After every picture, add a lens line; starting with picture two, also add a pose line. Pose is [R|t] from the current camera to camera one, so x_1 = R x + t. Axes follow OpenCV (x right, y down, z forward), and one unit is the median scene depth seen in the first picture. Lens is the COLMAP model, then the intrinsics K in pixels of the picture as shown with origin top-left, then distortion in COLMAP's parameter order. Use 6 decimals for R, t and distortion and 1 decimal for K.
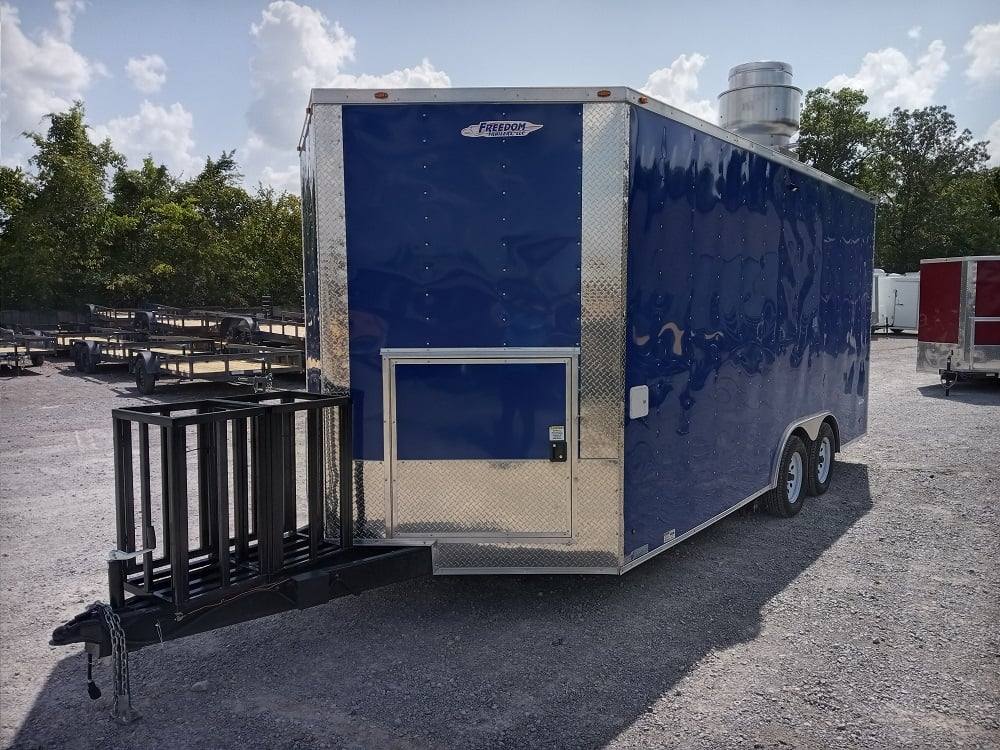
lens RADIAL K [[805.7, 0, 502.1], [0, 805.7, 377.4], [0, 0, 1]] dist [0.037820, -0.082563]
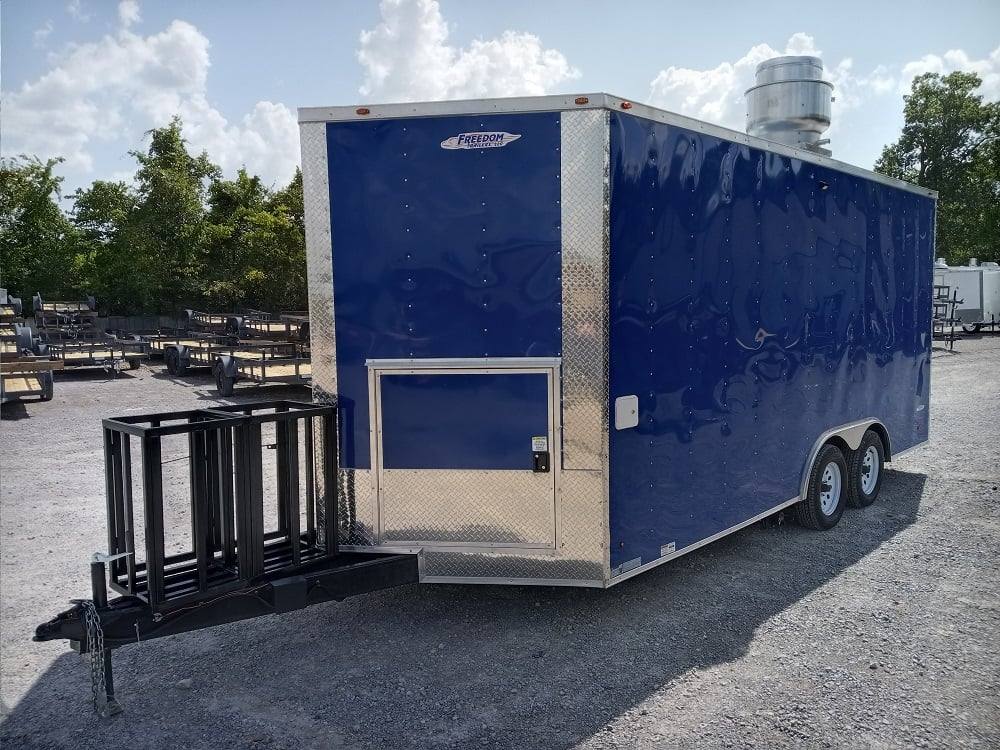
lens RADIAL K [[805.7, 0, 502.1], [0, 805.7, 377.4], [0, 0, 1]] dist [0.037820, -0.082563]
pose [[0.993051, -0.001452, -0.117677, 0.137802], [0.001473, 0.999999, 0.000092, -0.012733], [0.117676, -0.000265, 0.993052, 0.007264]]
